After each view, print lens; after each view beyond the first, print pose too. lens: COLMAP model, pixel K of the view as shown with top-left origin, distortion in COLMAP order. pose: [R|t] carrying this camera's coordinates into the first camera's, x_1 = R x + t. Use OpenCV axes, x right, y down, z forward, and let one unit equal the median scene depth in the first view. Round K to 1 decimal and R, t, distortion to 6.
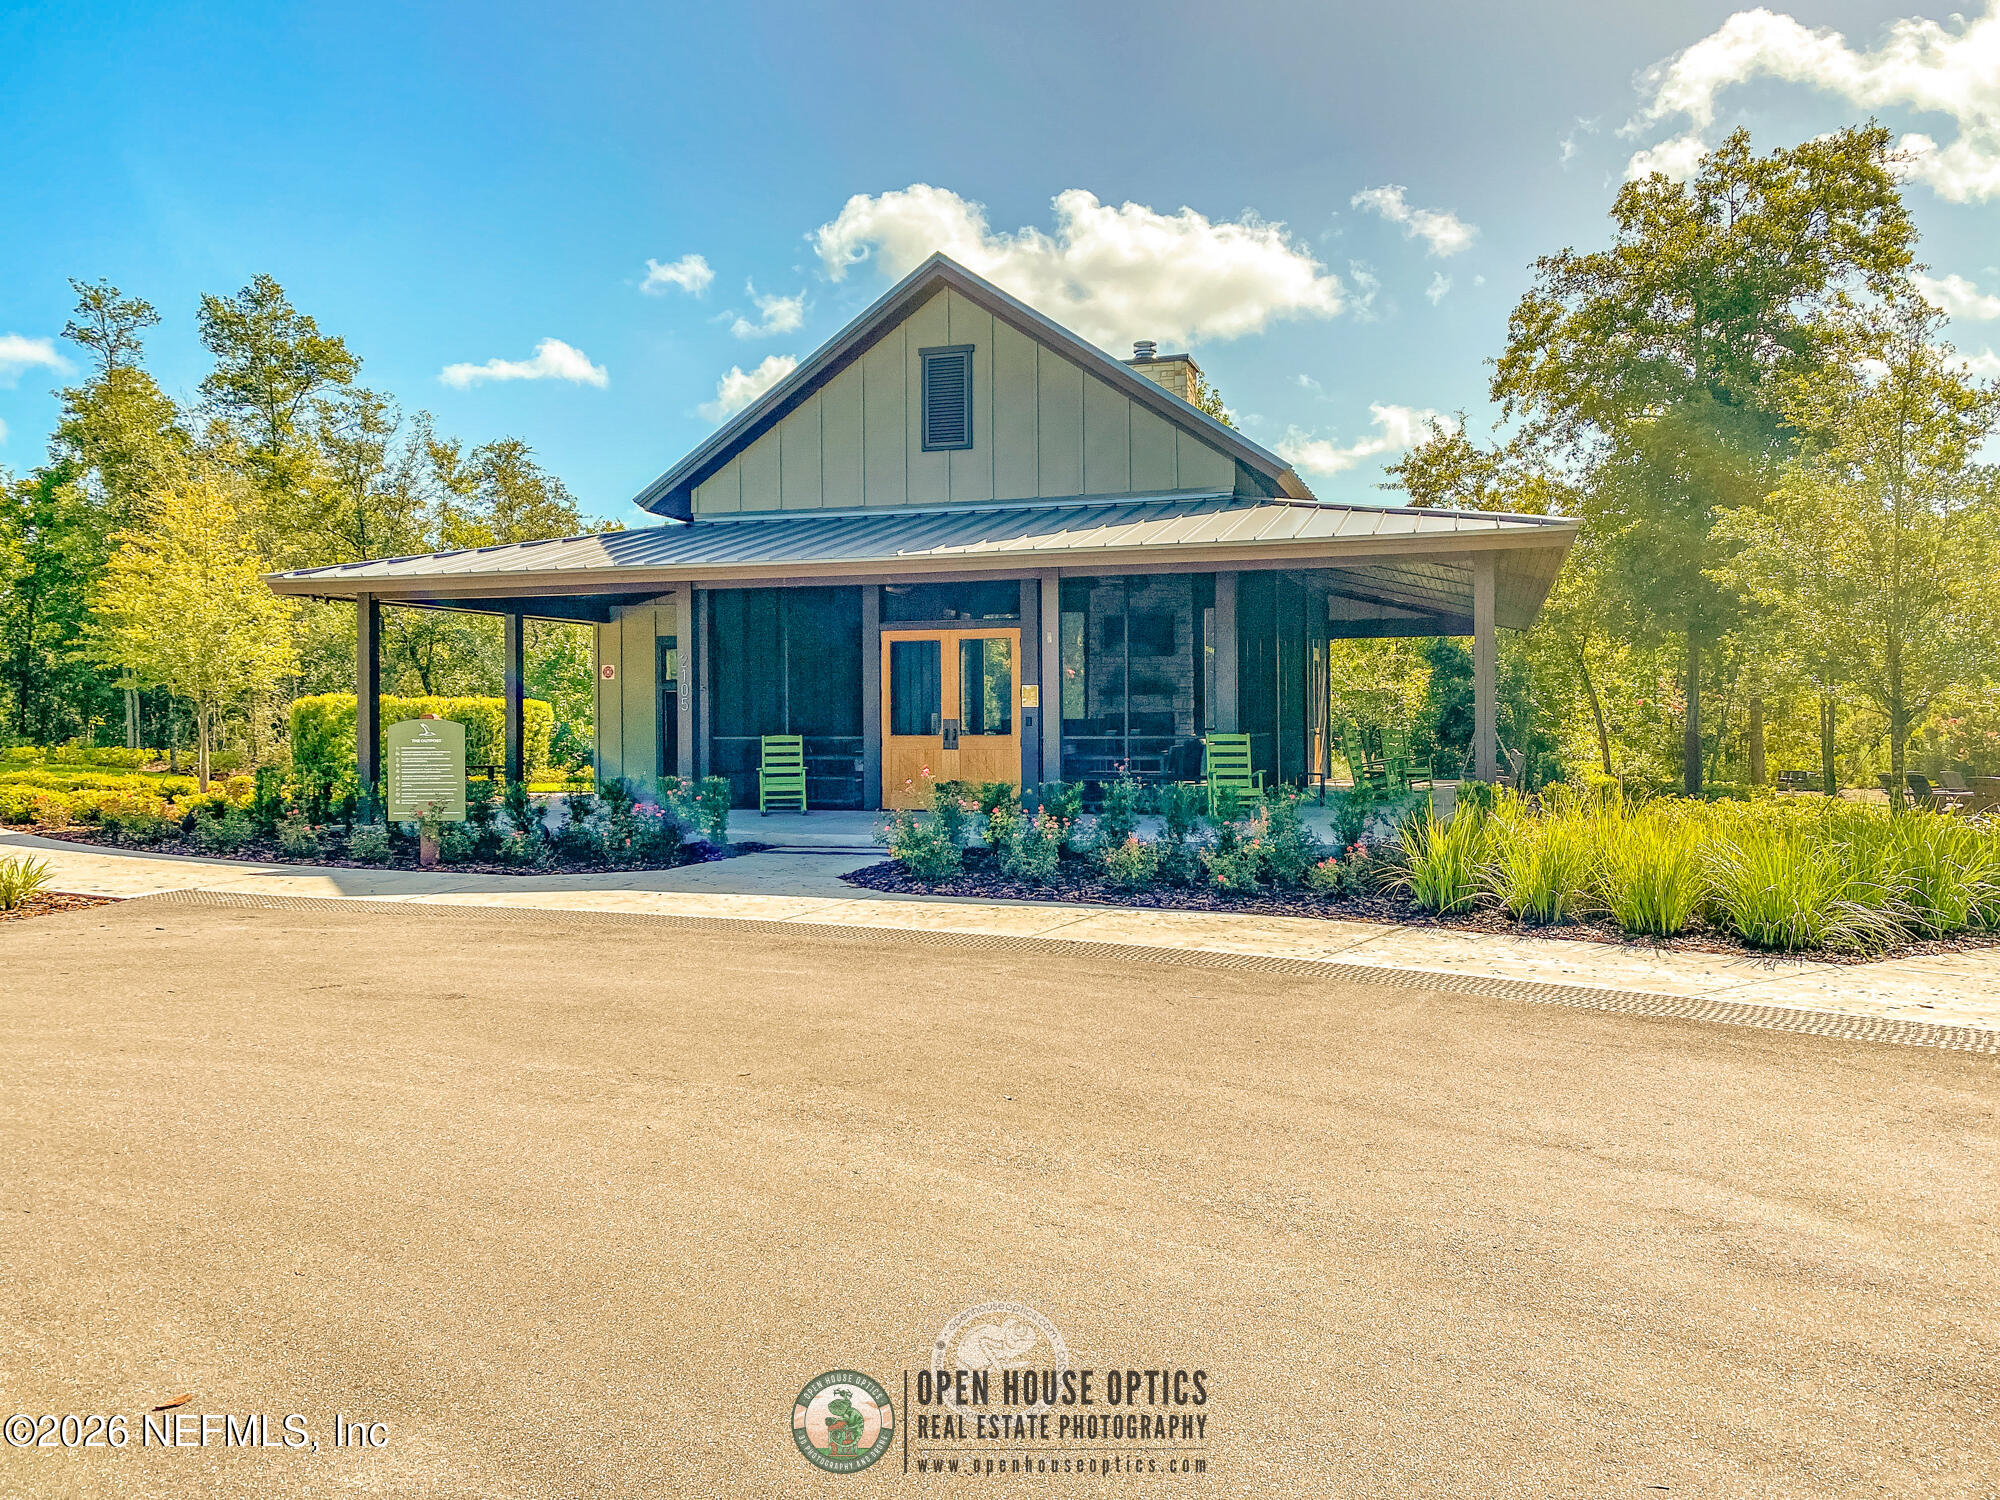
lens RADIAL K [[1538.3, 0, 1000.0], [0, 1538.3, 750.0], [0, 0, 1]] dist [-0.003515, -0.004300]
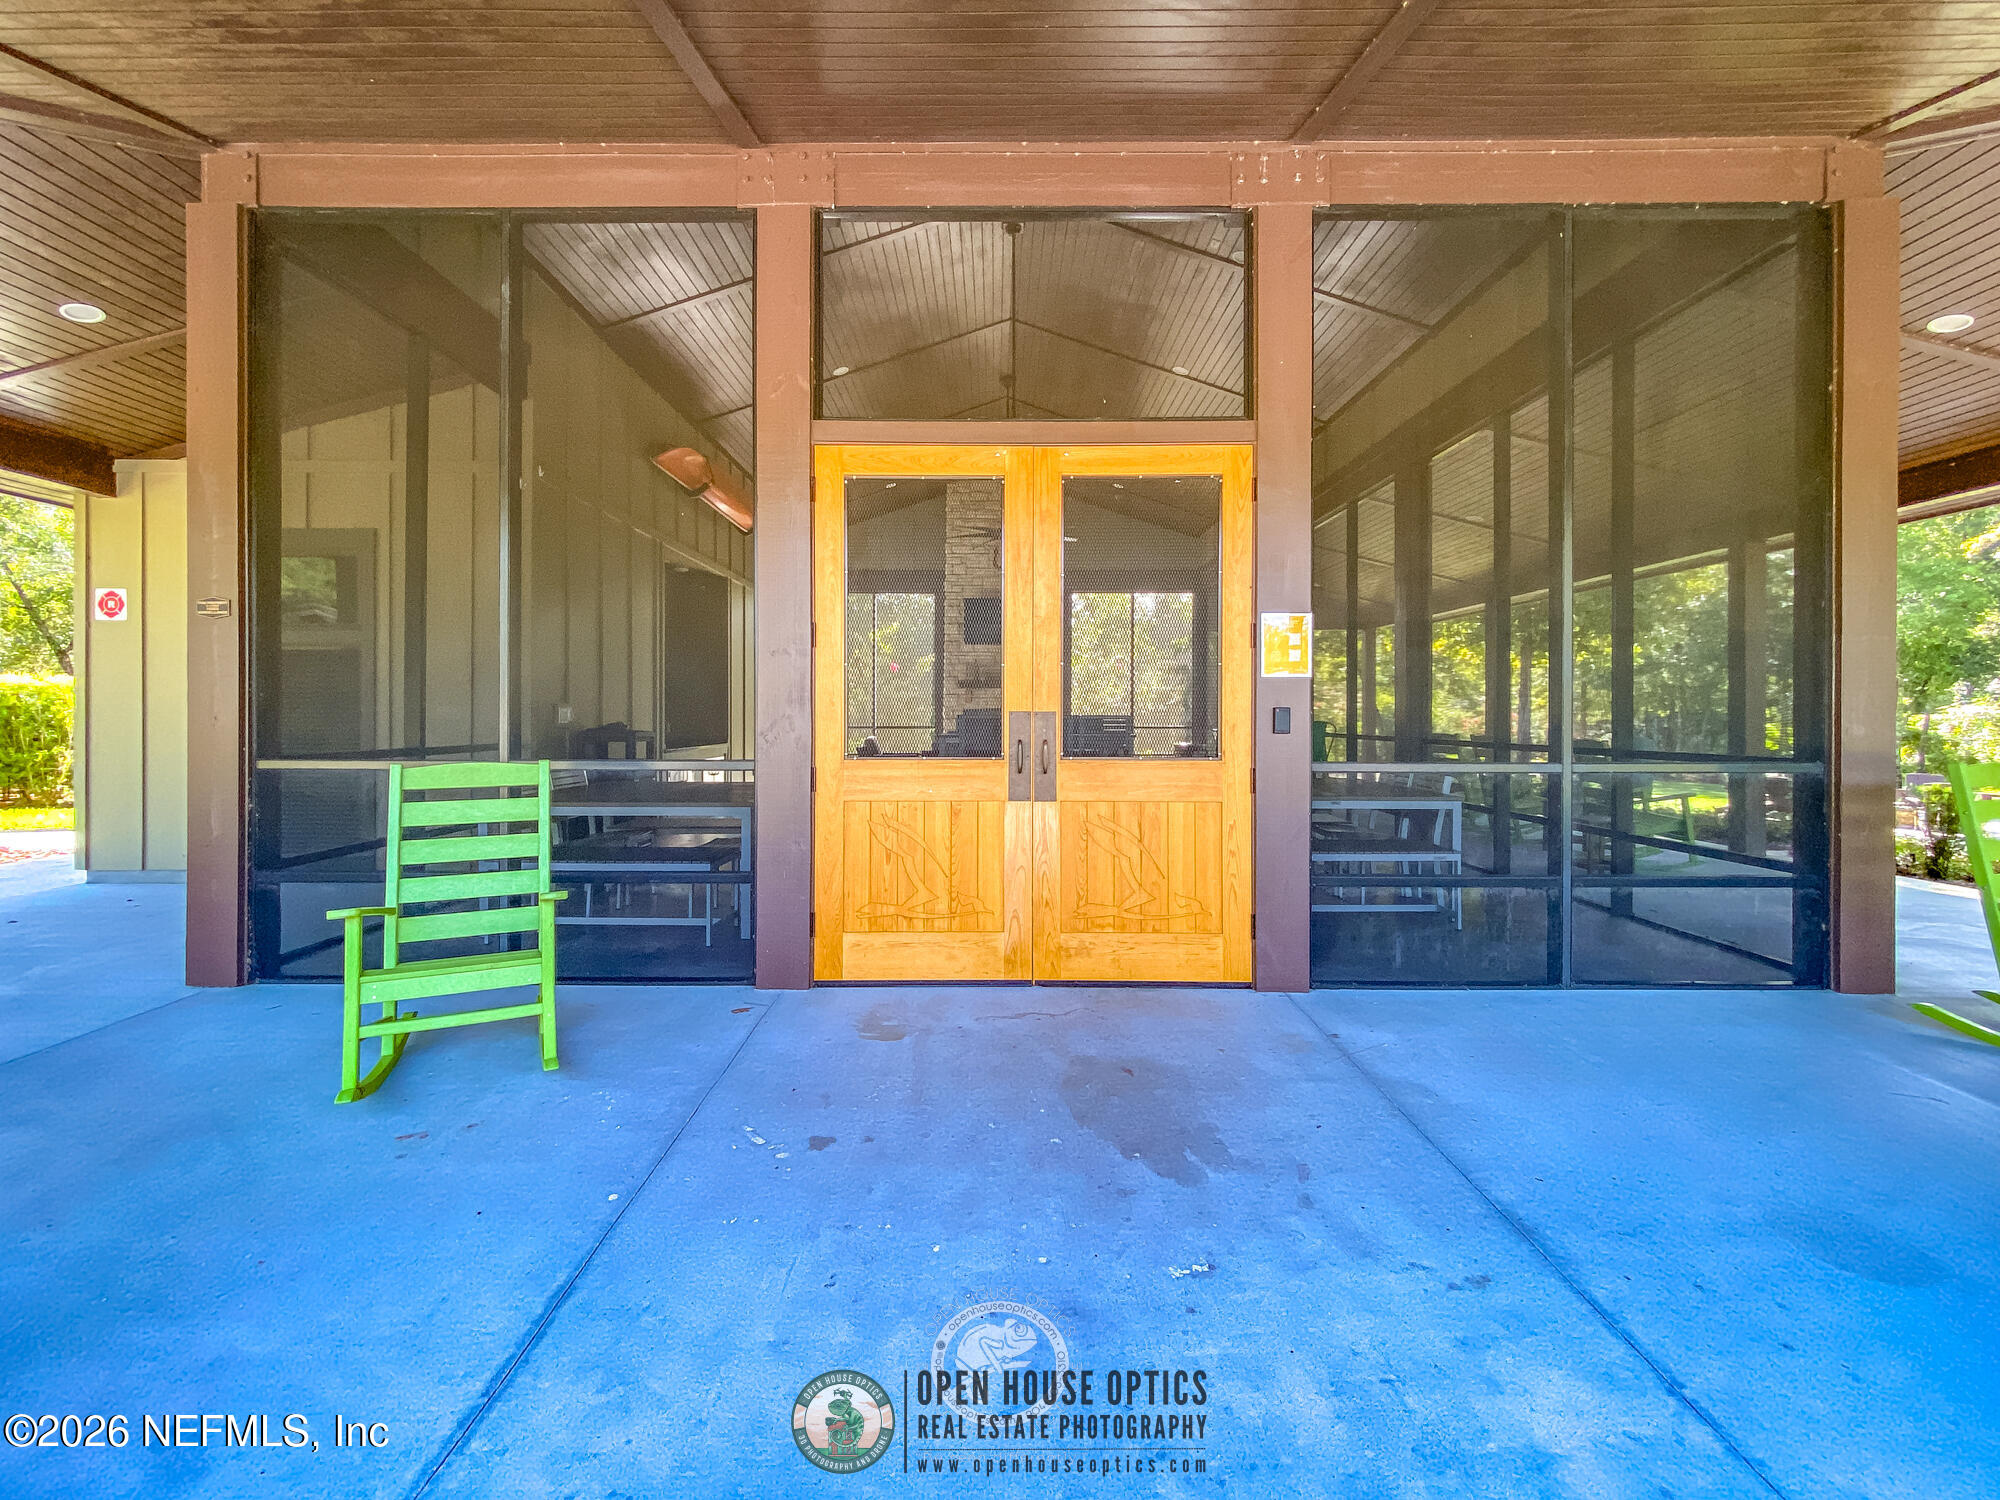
lens RADIAL K [[845.2, 0, 992.3], [0, 845.2, 725.0], [0, 0, 1]] dist [-0.014348, -0.000256]
pose [[0.948971, 0.005622, 0.315314, -0.098558], [-0.002180, 0.999934, -0.011268, -0.014784], [-0.315356, 0.010005, 0.948921, 0.816804]]
